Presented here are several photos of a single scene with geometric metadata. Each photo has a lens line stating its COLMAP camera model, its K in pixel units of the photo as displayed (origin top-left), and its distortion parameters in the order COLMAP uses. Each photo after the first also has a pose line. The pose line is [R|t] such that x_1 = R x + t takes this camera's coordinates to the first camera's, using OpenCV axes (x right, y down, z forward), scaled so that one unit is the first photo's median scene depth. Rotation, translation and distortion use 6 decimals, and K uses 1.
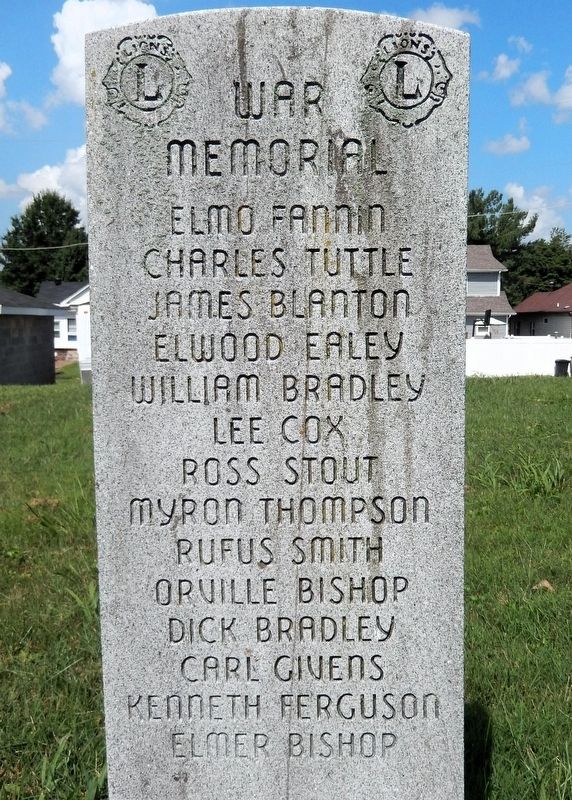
lens RADIAL K [[845.9, 0, 312.5], [0, 845.9, 411.4], [0, 0, 1]] dist [-0.115461, 0.002997]
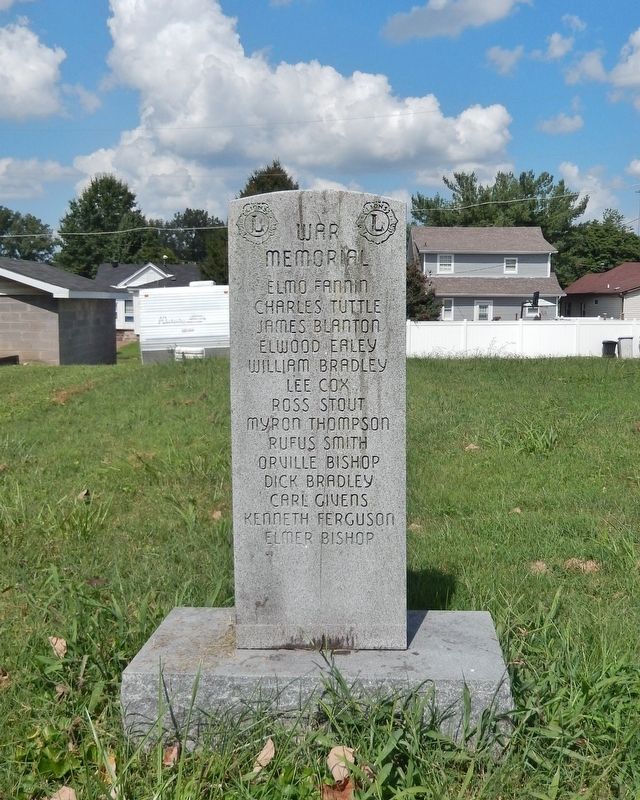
lens RADIAL K [[876.4, 0, 320.0], [0, 876.4, 400.0], [0, 0, 1]] dist [-0.112442, -0.017884]
pose [[0.998583, 0.004586, -0.053027, 0.080934], [-0.004148, 0.999956, 0.008377, 0.039671], [0.053063, -0.008145, 0.998558, -1.174708]]
